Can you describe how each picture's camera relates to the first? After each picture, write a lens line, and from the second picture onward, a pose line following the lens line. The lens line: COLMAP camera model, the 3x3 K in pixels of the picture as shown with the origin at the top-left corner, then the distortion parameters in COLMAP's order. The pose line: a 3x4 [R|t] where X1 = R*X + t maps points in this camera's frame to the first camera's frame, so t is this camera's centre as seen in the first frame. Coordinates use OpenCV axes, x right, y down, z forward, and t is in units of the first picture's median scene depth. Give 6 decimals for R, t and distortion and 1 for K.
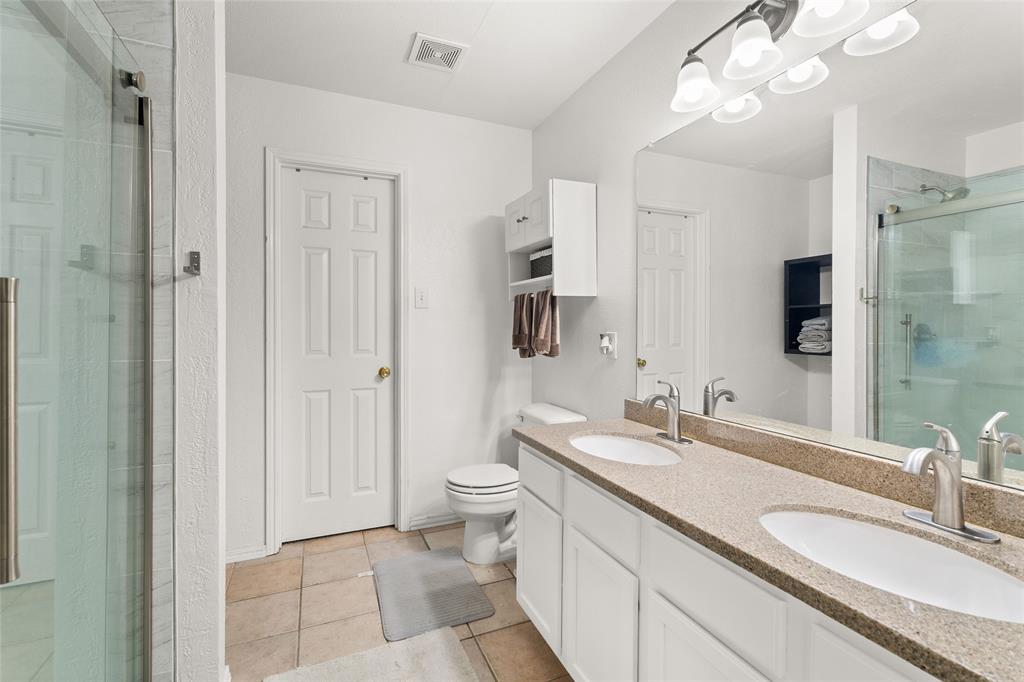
lens RADIAL K [[450.8, 0, 508.7], [0, 450.8, 326.2], [0, 0, 1]] dist [0.014799, -0.002602]
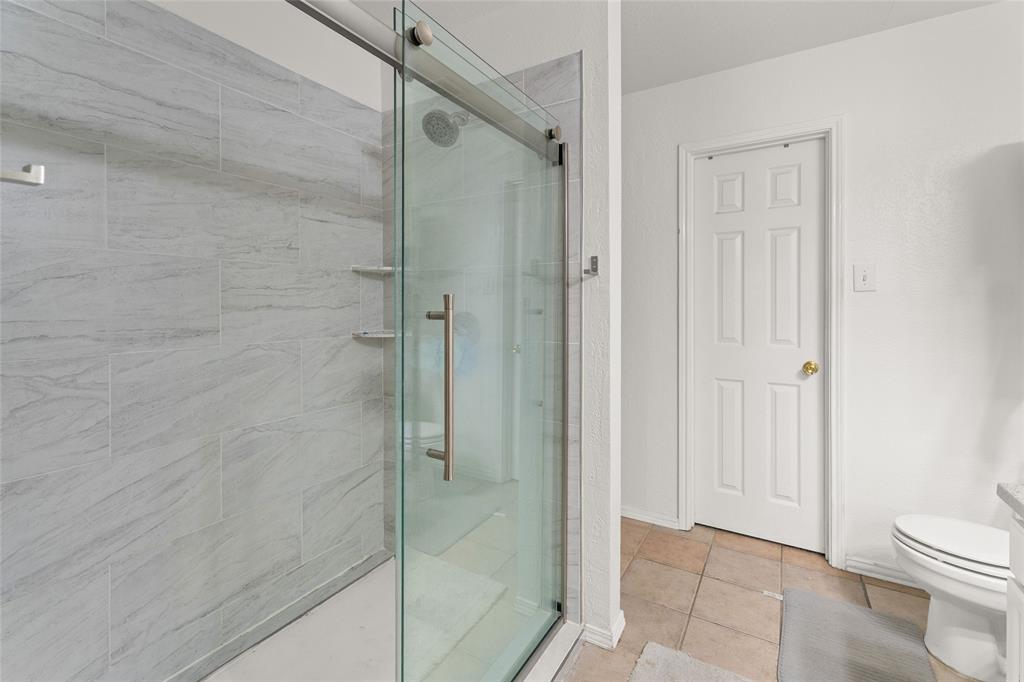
lens RADIAL K [[450.8, 0, 520.4], [0, 450.8, 305.7], [0, 0, 1]] dist [0.014799, -0.002602]
pose [[0.597854, -0.001395, -0.801604, 0.101215], [0.000467, 0.999999, -0.001392, -0.017903], [0.801605, 0.000458, 0.597854, 0.070138]]
